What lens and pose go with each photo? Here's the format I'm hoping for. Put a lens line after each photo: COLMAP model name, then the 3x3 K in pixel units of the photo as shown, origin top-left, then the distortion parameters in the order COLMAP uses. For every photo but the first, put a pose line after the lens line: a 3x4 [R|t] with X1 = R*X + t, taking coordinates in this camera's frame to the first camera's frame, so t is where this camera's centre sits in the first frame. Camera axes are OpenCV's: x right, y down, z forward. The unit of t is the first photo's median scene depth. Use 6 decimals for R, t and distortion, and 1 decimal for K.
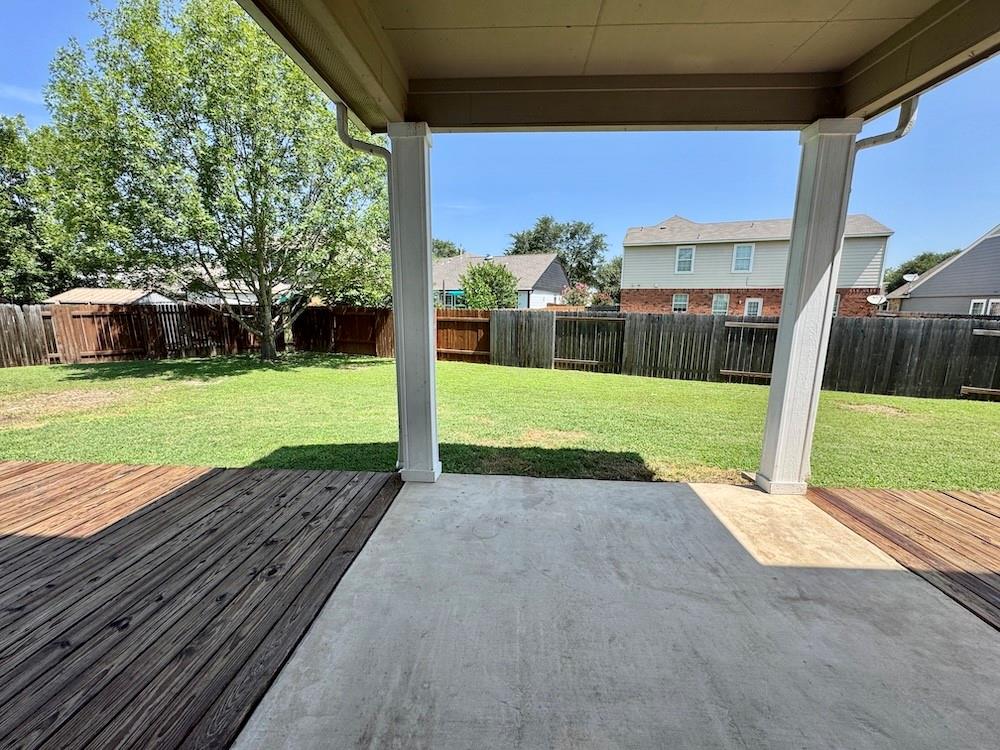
lens RADIAL K [[400.4, 0, 498.8], [0, 400.4, 375.8], [0, 0, 1]] dist [-0.002628, 0.000653]
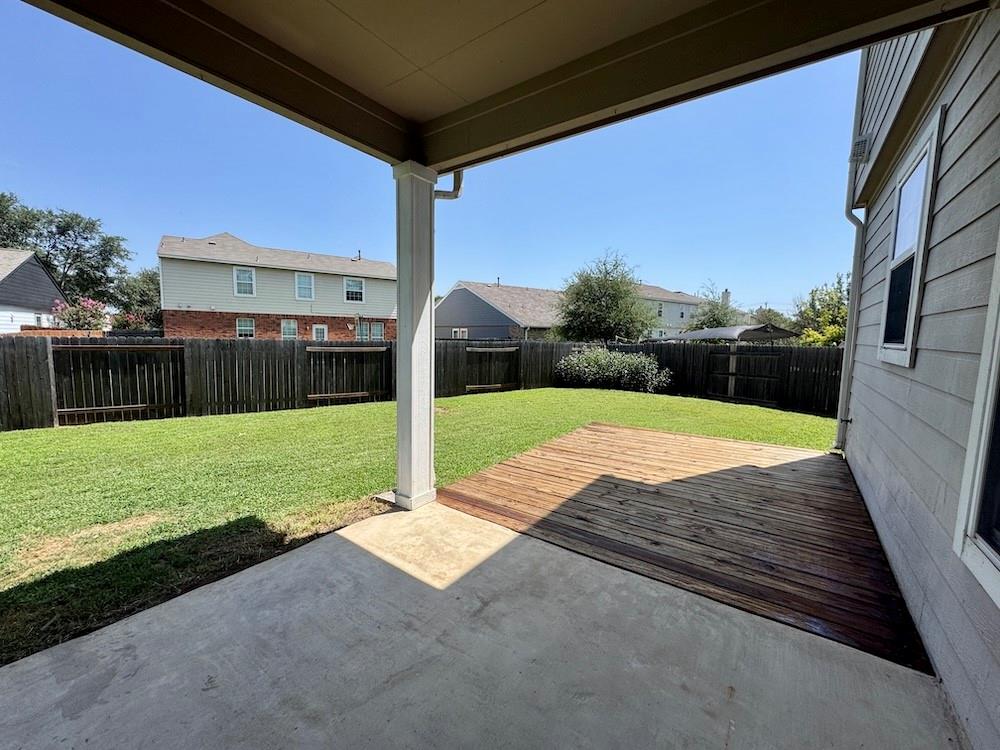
lens RADIAL K [[400.4, 0, 499.2], [0, 400.4, 373.9], [0, 0, 1]] dist [-0.002628, 0.000653]
pose [[0.544244, -0.079691, 0.835133, -0.018493], [0.137275, 0.990520, 0.005058, -0.017314], [-0.827620, 0.111890, 0.550024, 0.151831]]
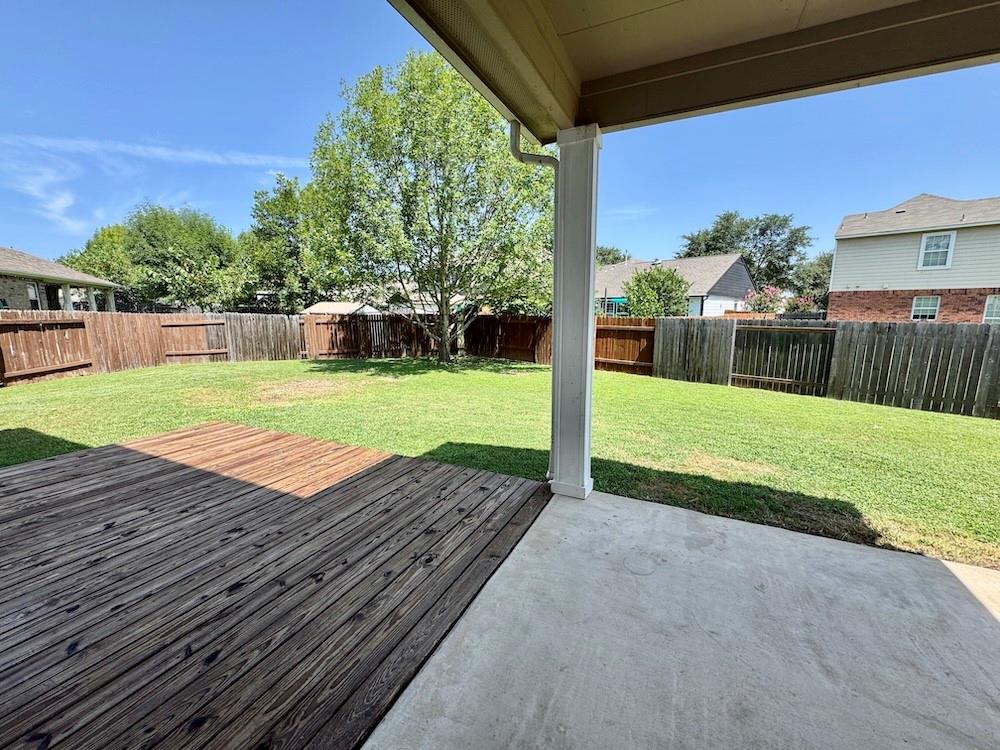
lens RADIAL K [[400.4, 0, 499.9], [0, 400.4, 375.6], [0, 0, 1]] dist [-0.002628, 0.000653]
pose [[0.925759, 0.051276, -0.374621, -0.004480], [-0.058886, 0.998225, -0.008887, -0.005037], [0.373501, 0.030287, 0.927135, 0.027750]]
